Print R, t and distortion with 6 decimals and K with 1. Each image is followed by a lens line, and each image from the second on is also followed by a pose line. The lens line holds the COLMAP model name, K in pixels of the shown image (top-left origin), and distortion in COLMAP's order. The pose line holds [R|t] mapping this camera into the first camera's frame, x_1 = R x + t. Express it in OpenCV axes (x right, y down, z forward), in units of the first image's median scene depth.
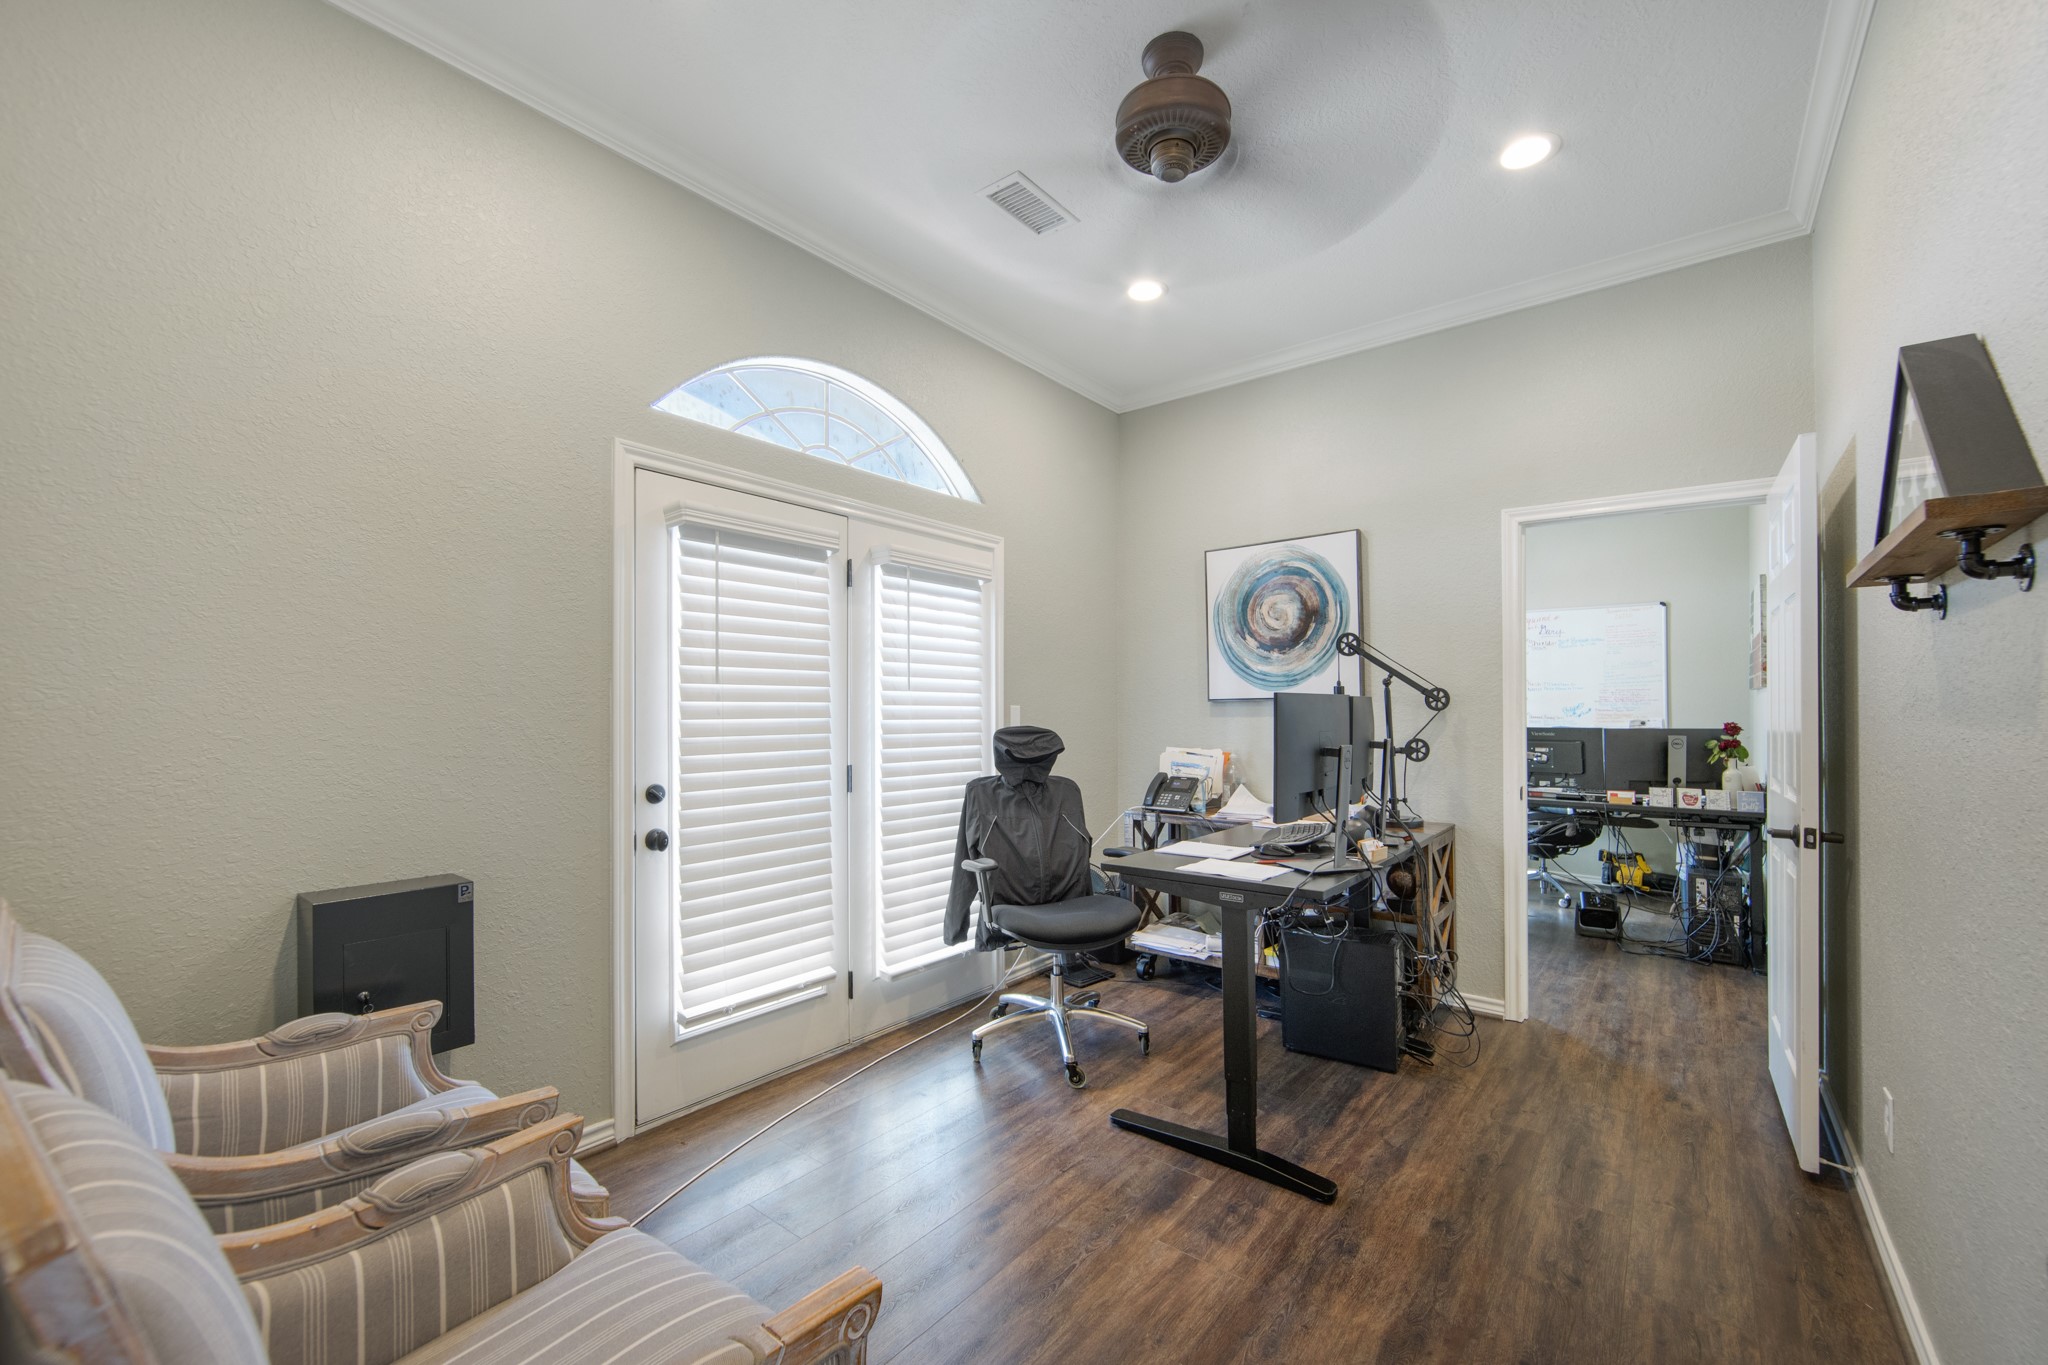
lens RADIAL K [[817.0, 0, 1023.5], [0, 817.0, 698.3], [0, 0, 1]] dist [-0.000265, 0.000087]
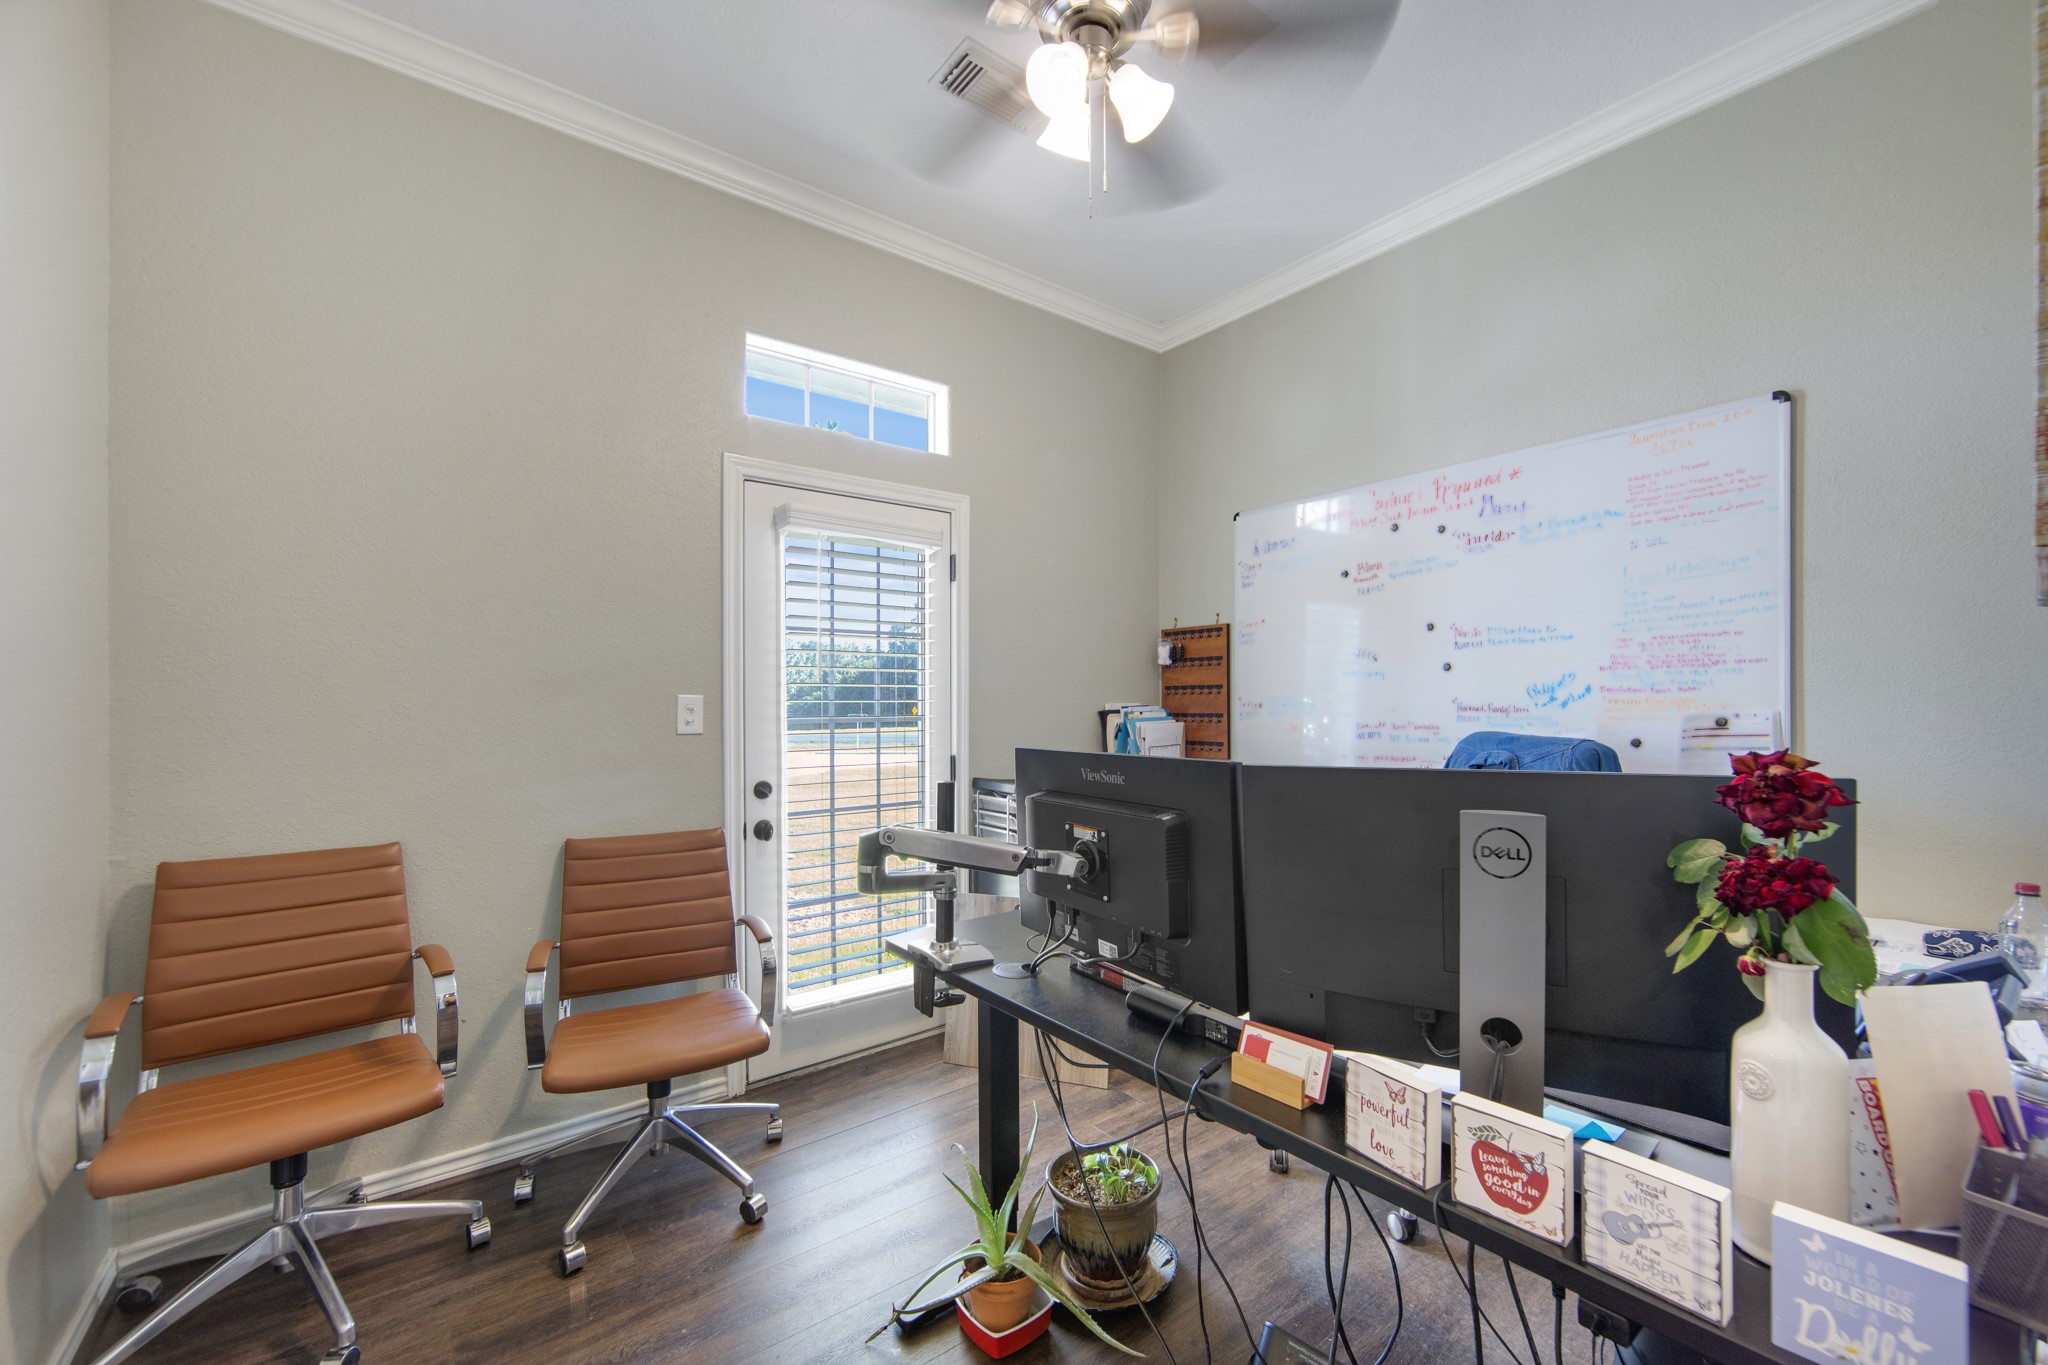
lens RADIAL K [[817.0, 0, 1023.5], [0, 817.0, 698.3], [0, 0, 1]] dist [-0.000265, 0.000087]
pose [[0.972841, -0.015444, -0.230959, 0.737467], [0.017957, 0.999800, 0.008784, 0.013739], [0.230777, -0.012693, 0.972924, 0.781563]]
